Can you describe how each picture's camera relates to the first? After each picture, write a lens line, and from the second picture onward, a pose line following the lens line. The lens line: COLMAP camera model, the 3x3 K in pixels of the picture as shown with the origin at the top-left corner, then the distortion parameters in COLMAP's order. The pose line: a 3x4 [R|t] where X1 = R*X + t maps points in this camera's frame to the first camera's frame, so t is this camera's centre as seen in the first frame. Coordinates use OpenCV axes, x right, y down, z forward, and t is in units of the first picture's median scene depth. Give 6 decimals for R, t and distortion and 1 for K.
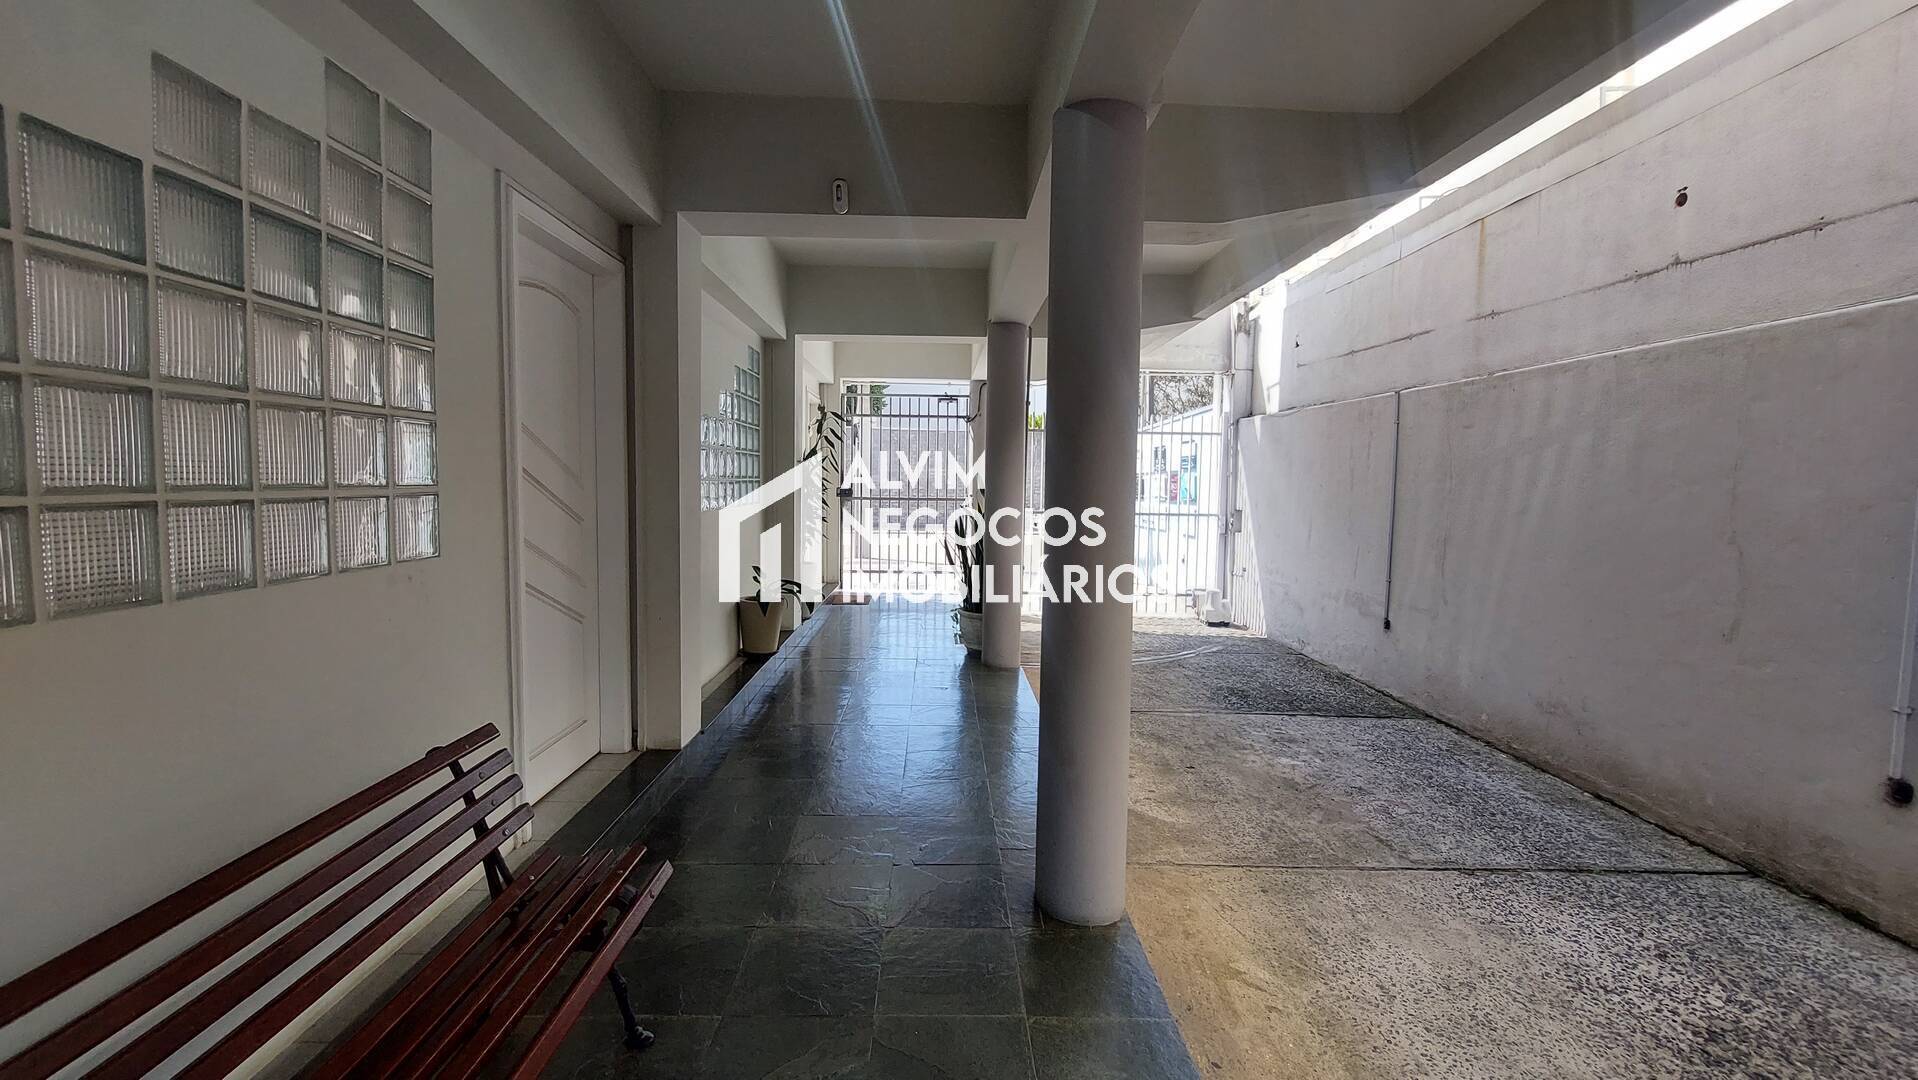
lens RADIAL K [[774.5, 0, 961.0], [0, 774.5, 532.1], [0, 0, 1]] dist [-0.003091, -0.010386]
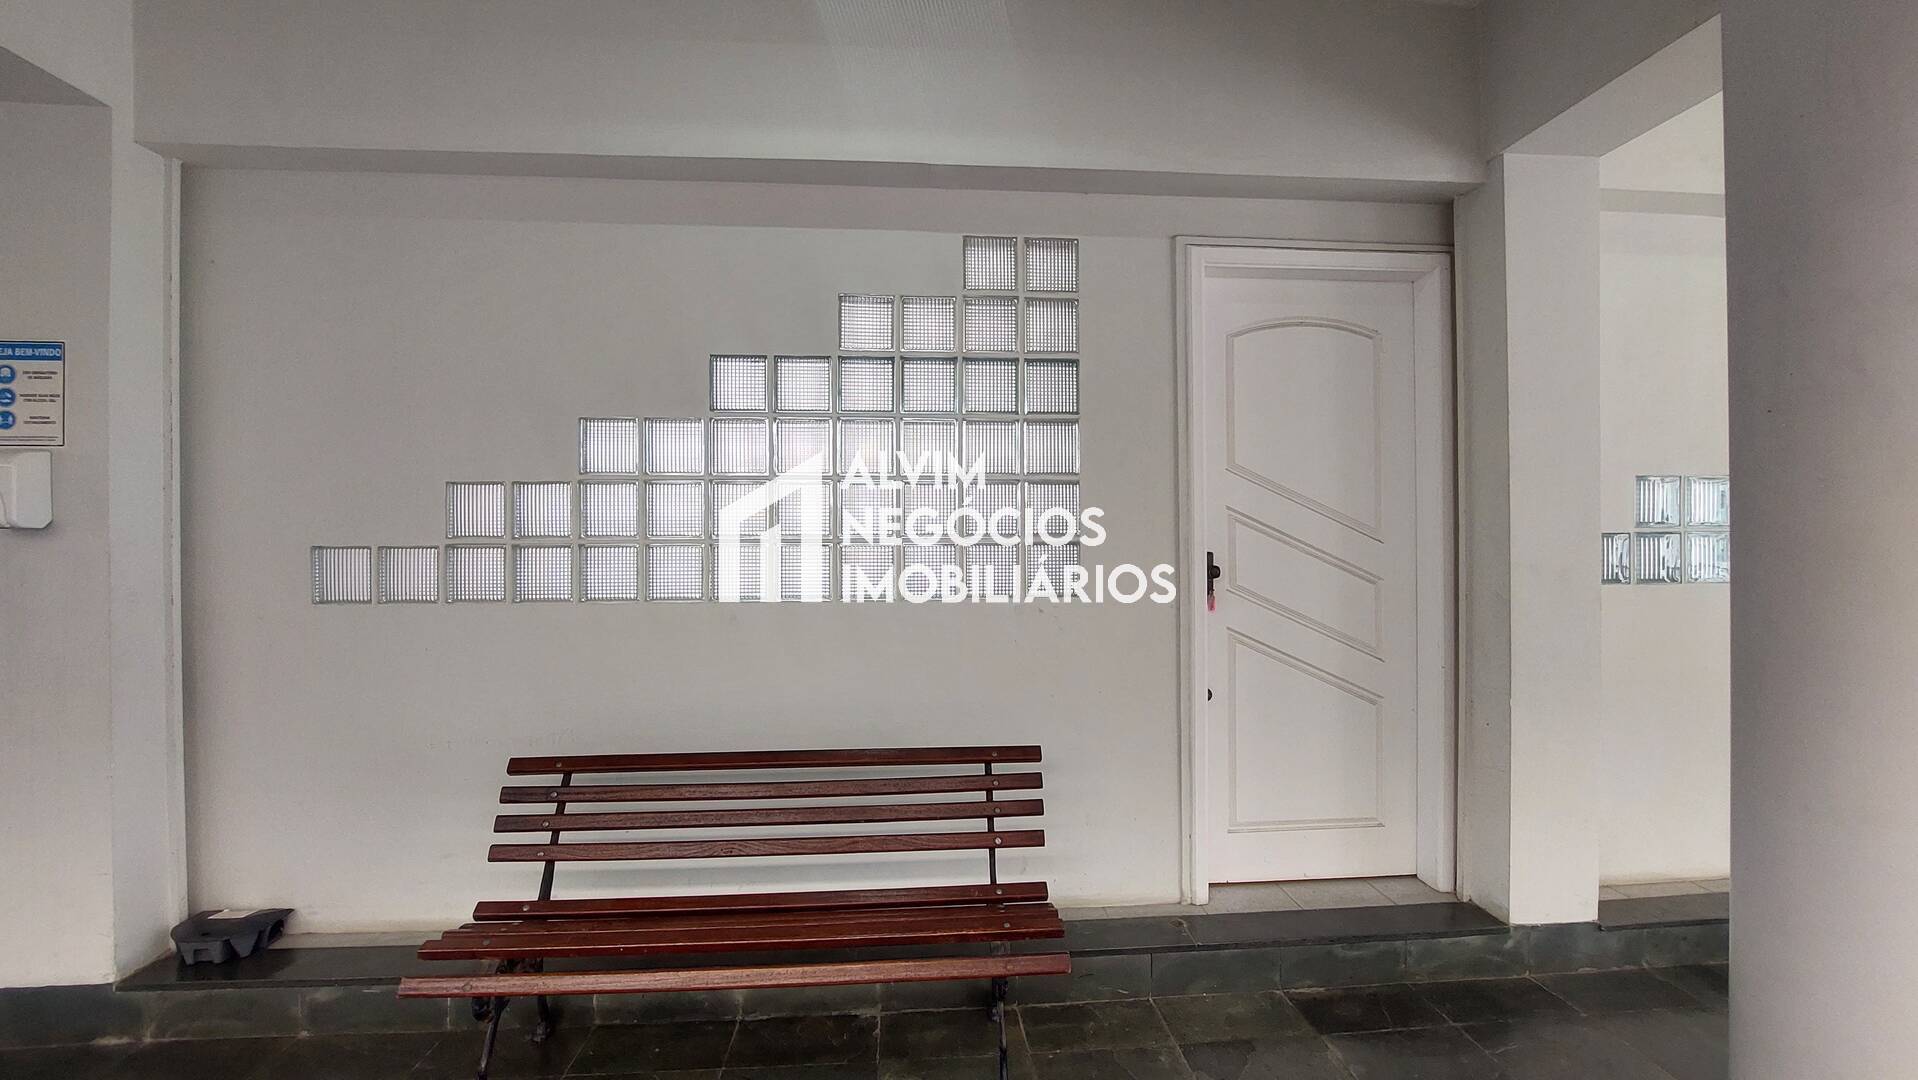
lens RADIAL K [[774.5, 0, 961.0], [0, 774.5, 532.1], [0, 0, 1]] dist [-0.003091, -0.010386]
pose [[0.043748, -0.019184, -0.998858, 0.317776], [-0.070037, 0.997297, -0.022221, -0.016030], [0.996585, 0.070929, 0.042286, 0.504498]]
